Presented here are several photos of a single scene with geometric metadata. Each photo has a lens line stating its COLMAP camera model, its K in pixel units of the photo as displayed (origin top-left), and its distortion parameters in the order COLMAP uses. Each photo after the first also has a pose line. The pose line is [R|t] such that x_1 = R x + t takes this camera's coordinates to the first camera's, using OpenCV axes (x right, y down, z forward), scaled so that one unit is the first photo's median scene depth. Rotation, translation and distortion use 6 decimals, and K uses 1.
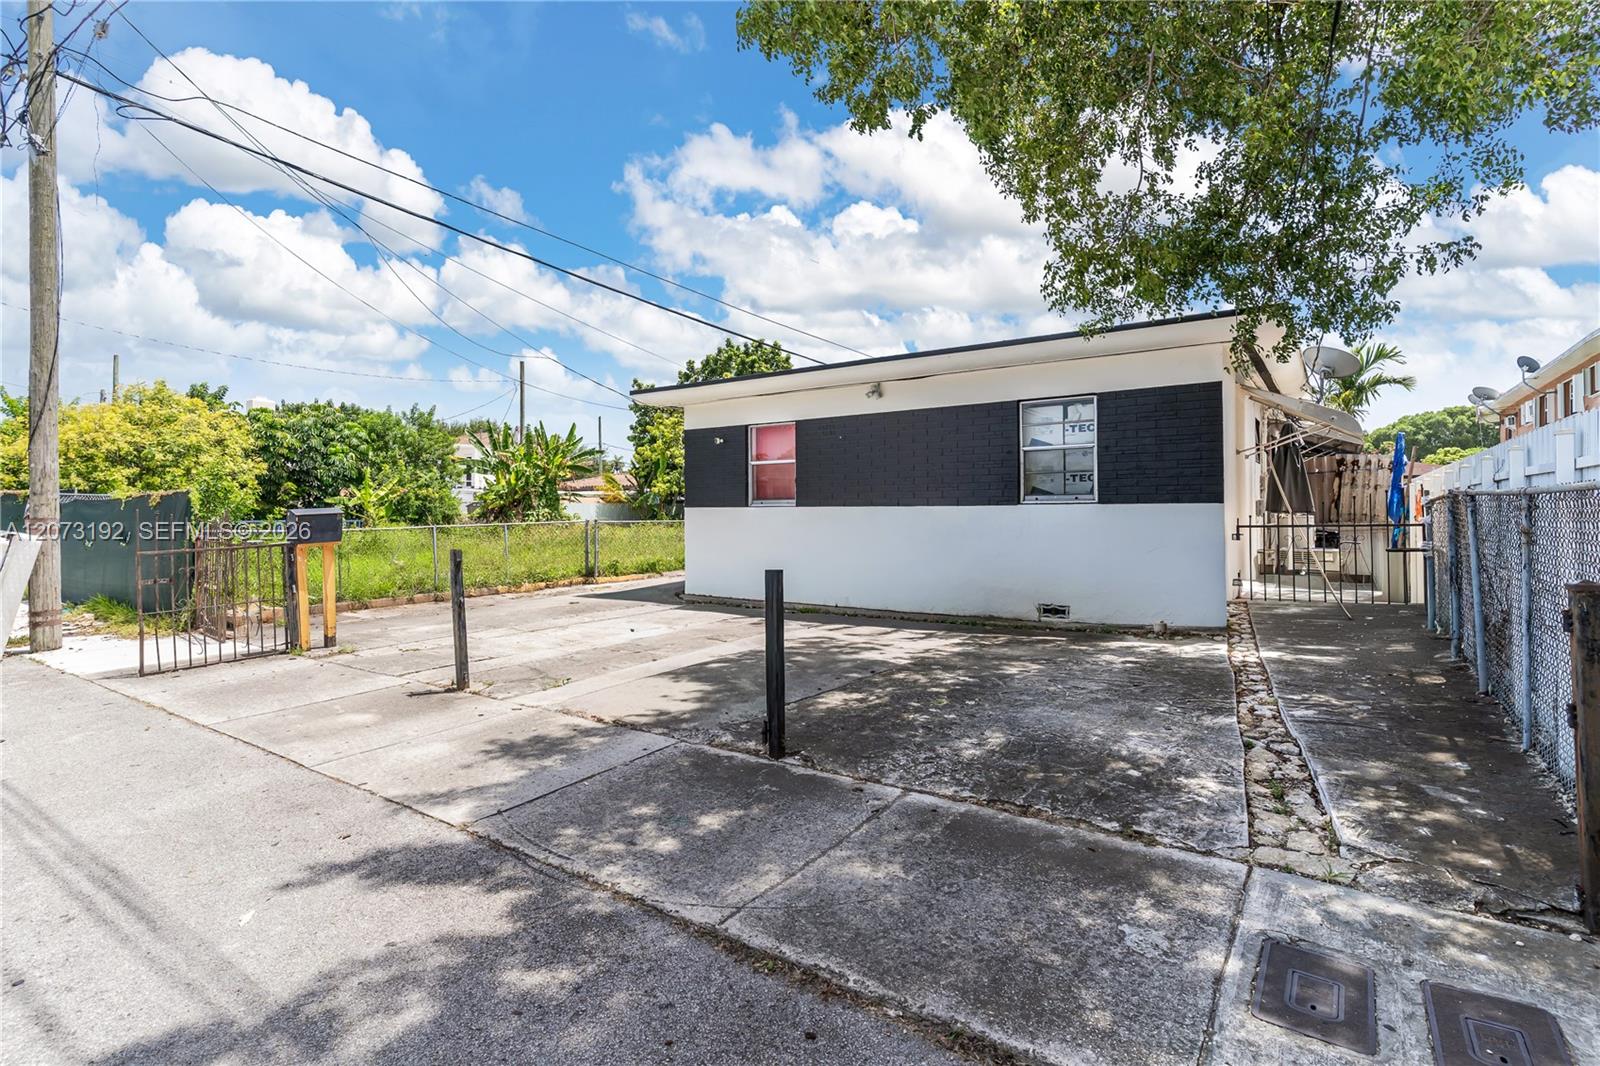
lens RADIAL K [[799.0, 0, 799.5], [0, 799.0, 511.1], [0, 0, 1]] dist [0.004615, -0.000181]
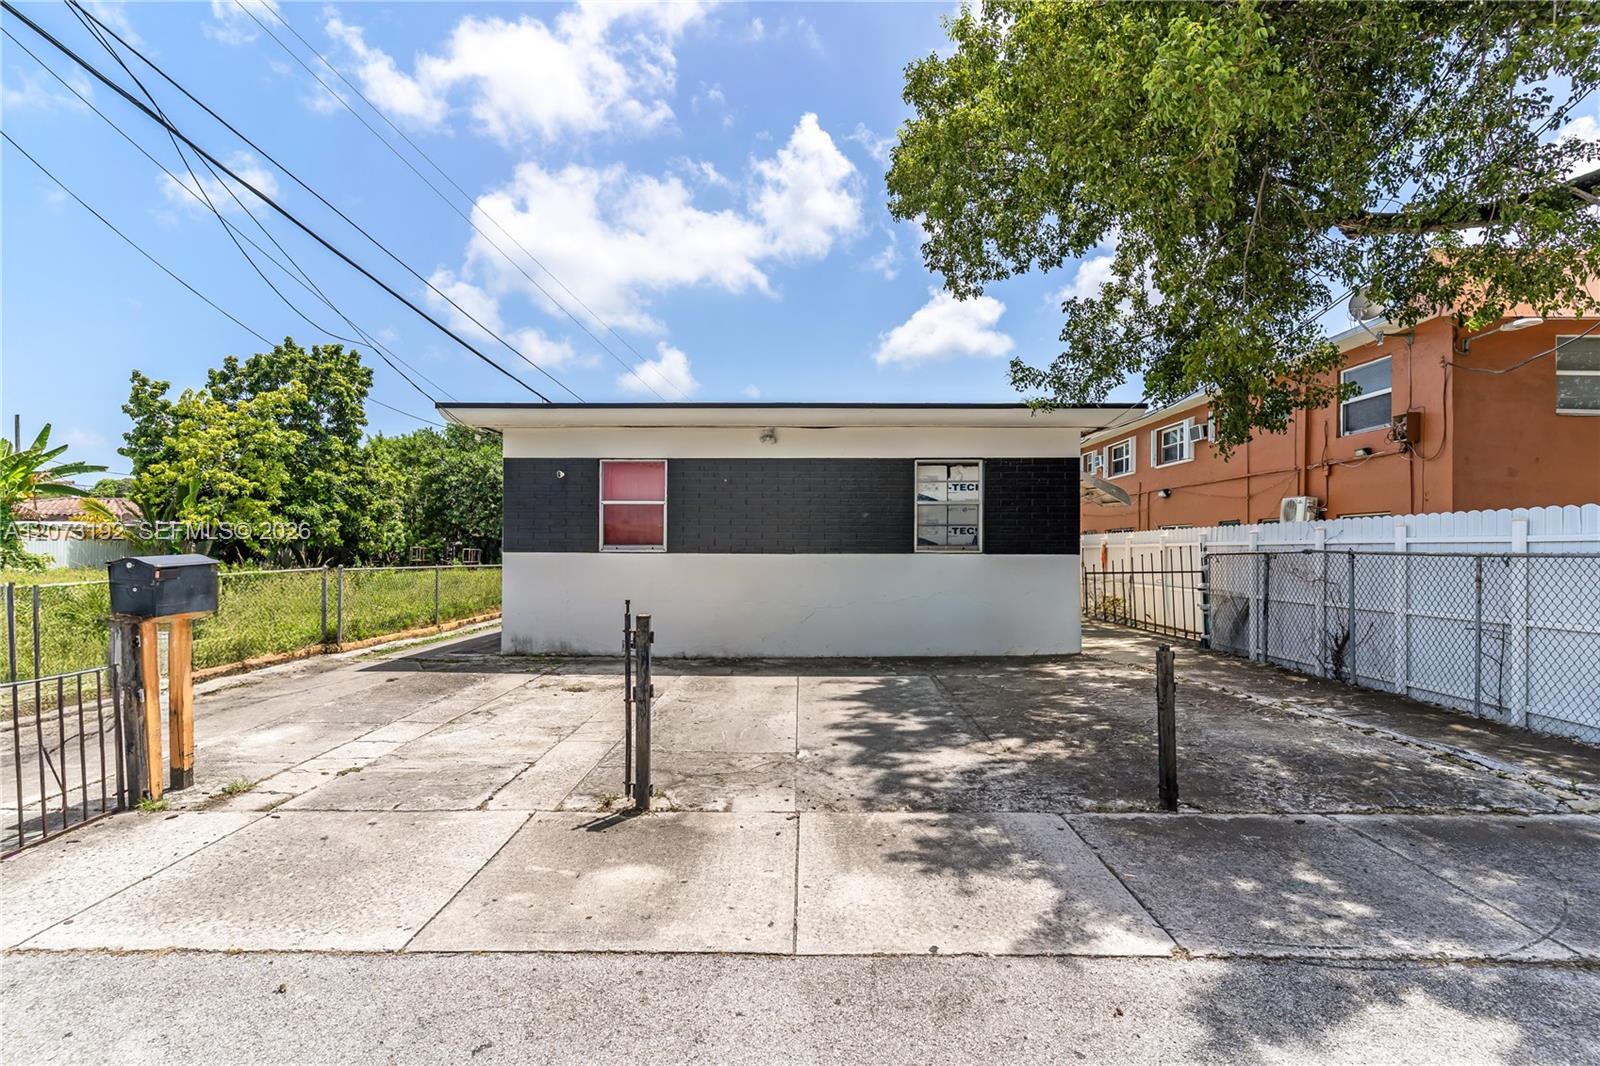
lens RADIAL K [[775.4, 0, 798.6], [0, 775.4, 572.4], [0, 0, 1]] dist [0.004703, -0.001675]
pose [[0.815213, -0.007095, 0.579118, -0.939337], [-0.007984, 0.999692, 0.023487, -0.013080], [-0.579107, -0.023770, 0.814905, 0.453365]]
